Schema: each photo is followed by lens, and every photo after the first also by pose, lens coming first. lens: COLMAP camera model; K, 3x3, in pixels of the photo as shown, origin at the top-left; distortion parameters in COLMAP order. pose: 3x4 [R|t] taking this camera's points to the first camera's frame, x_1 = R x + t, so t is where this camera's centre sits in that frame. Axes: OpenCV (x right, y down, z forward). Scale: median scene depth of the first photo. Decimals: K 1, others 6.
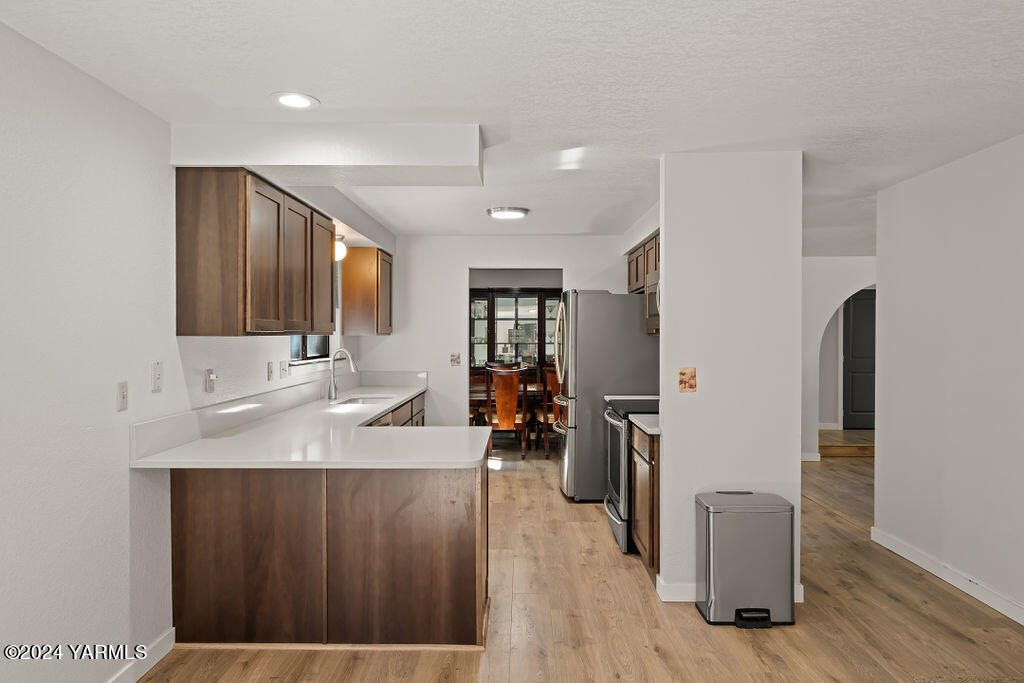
lens RADIAL K [[650.8, 0, 497.4], [0, 650.8, 337.4], [0, 0, 1]] dist [-0.018212, 0.001681]
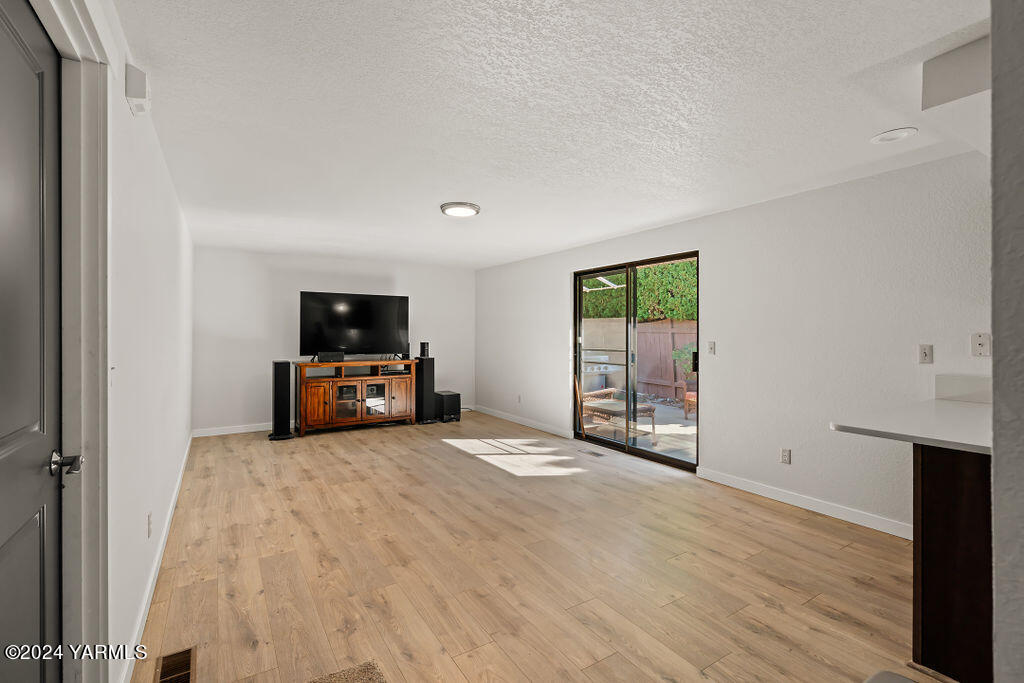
lens RADIAL K [[462.5, 0, 508.3], [0, 462.5, 333.0], [0, 0, 1]] dist [-0.005231, 0.000537]
pose [[-0.836689, -0.000094, -0.547678, 0.539671], [-0.002590, 0.999989, 0.003785, 0.024243], [0.547672, 0.004585, -0.836680, 0.852231]]
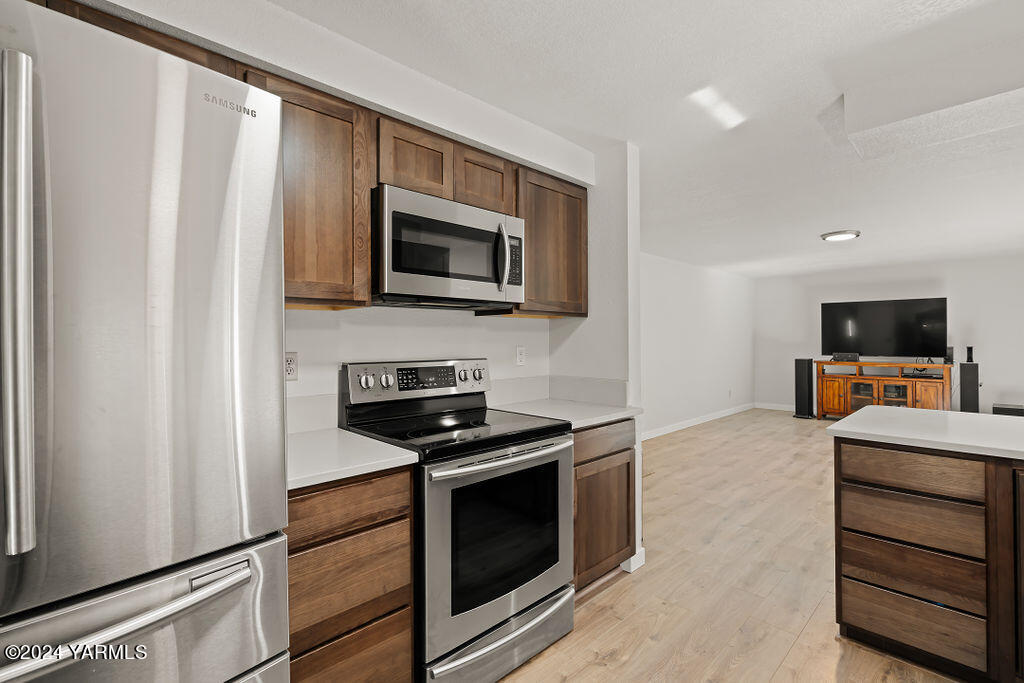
lens RADIAL K [[462.5, 0, 518.2], [0, 462.5, 339.2], [0, 0, 1]] dist [-0.005231, 0.000537]
pose [[-0.725479, 0.004699, 0.688228, -0.099892], [0.008328, 0.999963, 0.001952, 0.027435], [-0.688194, 0.007147, -0.725492, 1.404577]]
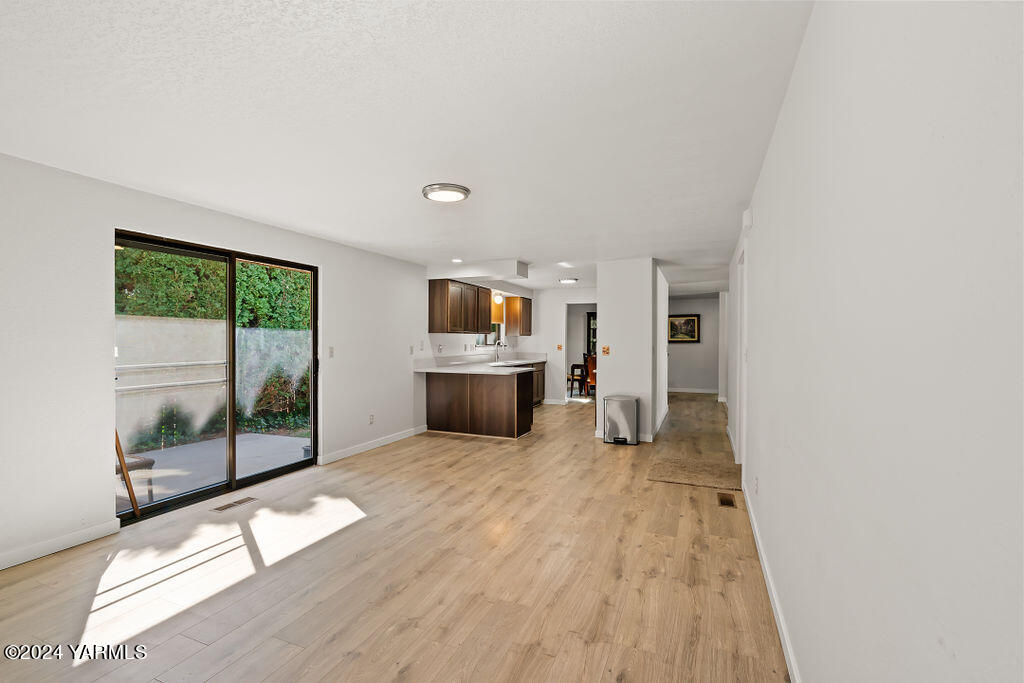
lens RADIAL K [[462.5, 0, 504.4], [0, 462.5, 343.7], [0, 0, 1]] dist [-0.005231, 0.000537]
pose [[0.925420, 0.005544, -0.378902, 0.501850], [-0.005722, 0.999983, 0.000656, 0.032717], [0.378899, 0.001561, 0.925437, -0.676083]]
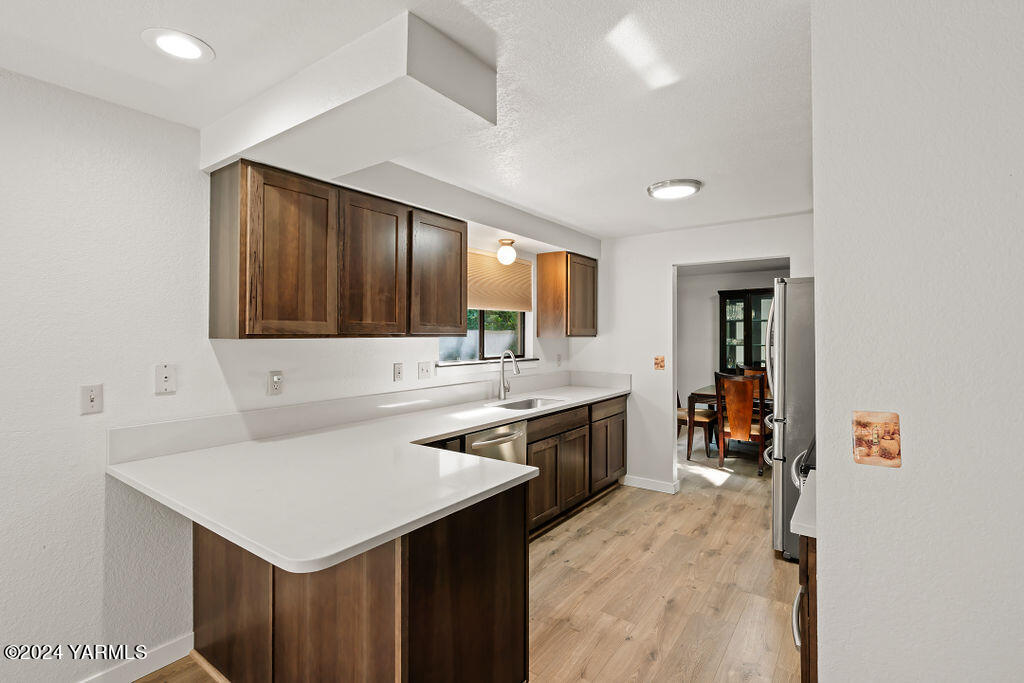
lens RADIAL K [[462.5, 0, 516.4], [0, 462.5, 330.7], [0, 0, 1]] dist [-0.005231, 0.000537]
pose [[0.819937, -0.007273, -0.572408, 0.223387], [-0.002085, 0.999875, -0.015692, -0.002895], [0.572451, 0.014060, 0.819819, 0.490213]]
